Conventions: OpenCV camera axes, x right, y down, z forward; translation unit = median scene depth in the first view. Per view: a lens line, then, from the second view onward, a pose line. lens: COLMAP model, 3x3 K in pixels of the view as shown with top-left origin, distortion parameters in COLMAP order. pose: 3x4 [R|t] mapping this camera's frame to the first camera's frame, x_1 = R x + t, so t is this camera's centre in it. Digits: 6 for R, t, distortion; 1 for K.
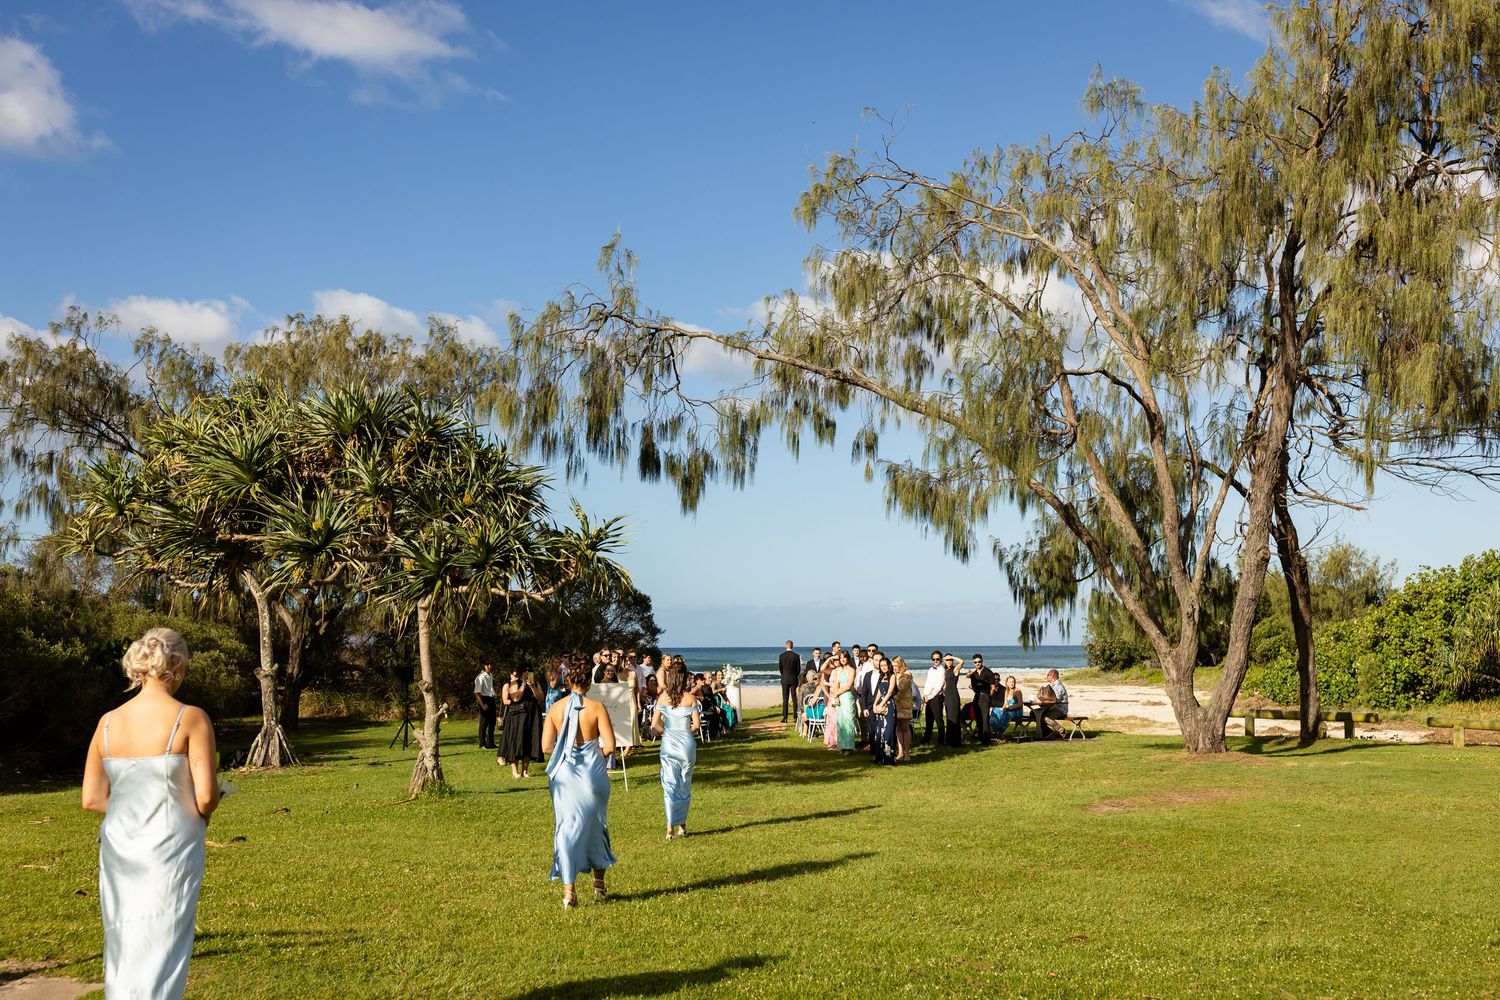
lens RADIAL K [[1598.9, 0, 750.0], [0, 1598.9, 500.0], [0, 0, 1]] dist [-0.020941, -0.014604]
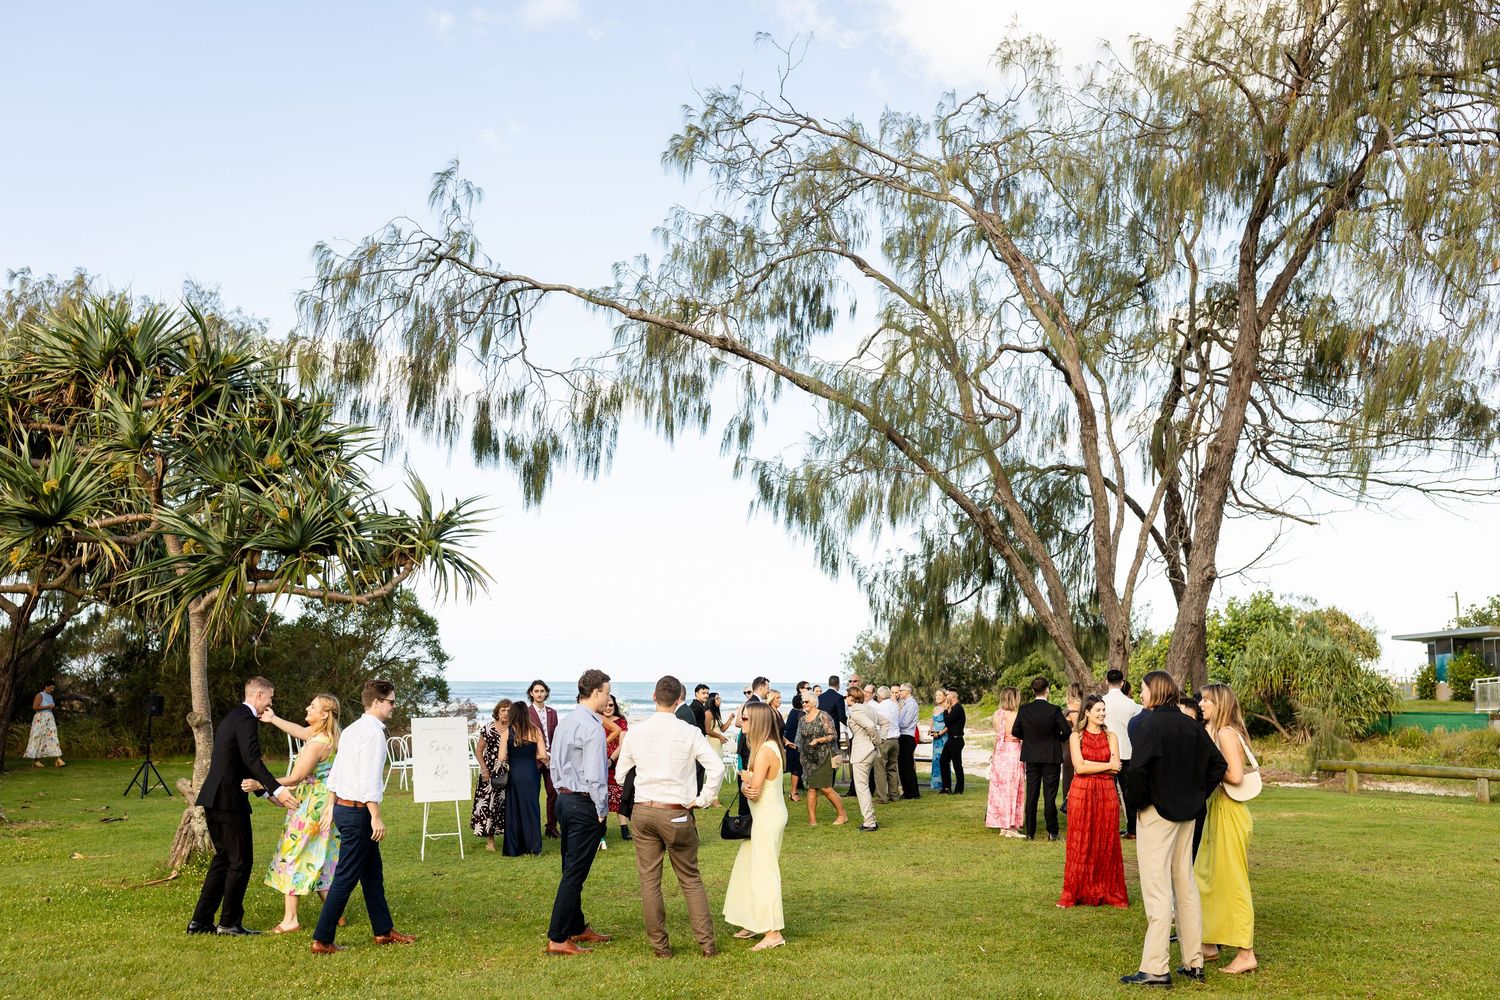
lens RADIAL K [[1516.5, 0, 750.0], [0, 1516.5, 500.0], [0, 0, 1]] dist [0.010162, -0.018225]
pose [[0.983991, 0.031726, 0.175374, -0.064737], [-0.026781, 0.999176, -0.030489, 0.025020], [-0.176197, 0.025304, 0.984030, 0.220183]]
